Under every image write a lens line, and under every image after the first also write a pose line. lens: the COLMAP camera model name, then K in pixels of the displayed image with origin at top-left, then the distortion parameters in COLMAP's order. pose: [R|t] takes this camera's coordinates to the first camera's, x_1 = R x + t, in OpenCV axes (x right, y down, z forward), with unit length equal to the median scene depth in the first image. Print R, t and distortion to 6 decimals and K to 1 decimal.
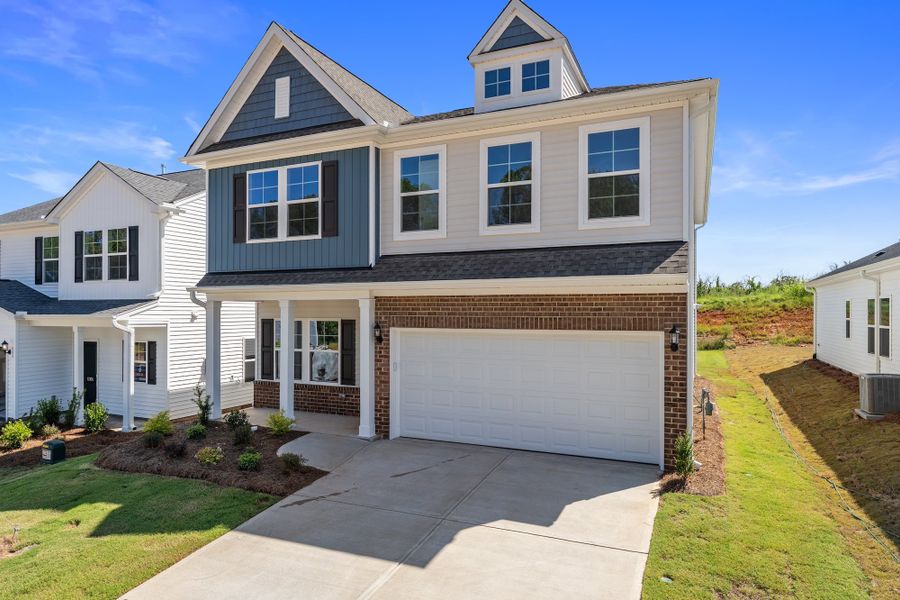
lens RADIAL K [[551.1, 0, 450.2], [0, 551.1, 305.2], [0, 0, 1]] dist [-0.001154, -0.000470]
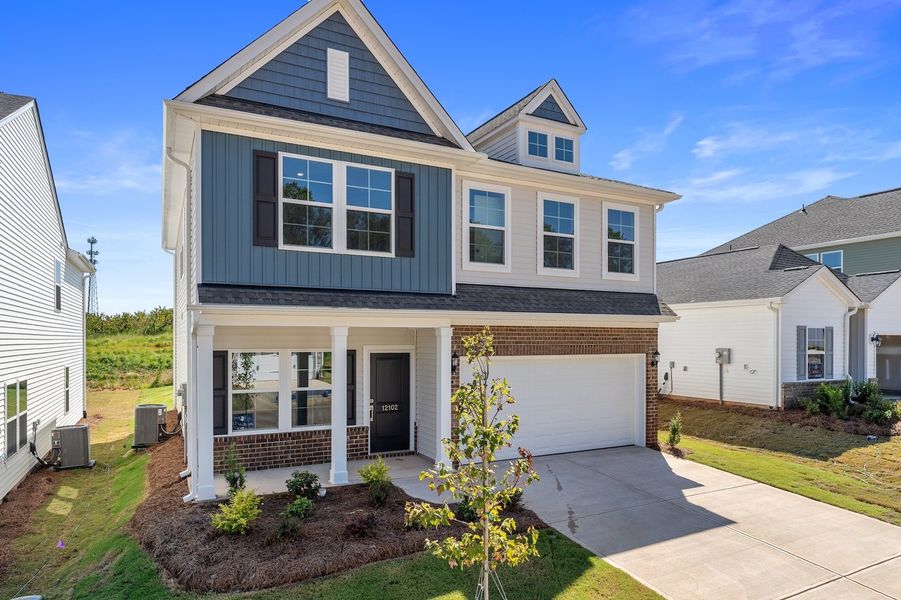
lens RADIAL K [[551.8, 0, 446.5], [0, 551.8, 339.2], [0, 0, 1]] dist [-0.001154, -0.000470]
pose [[0.621264, 0.001603, 0.783600, -0.906382], [-0.006891, 0.999970, 0.003418, 0.005957], [-0.783571, -0.007523, 0.621257, 0.402936]]
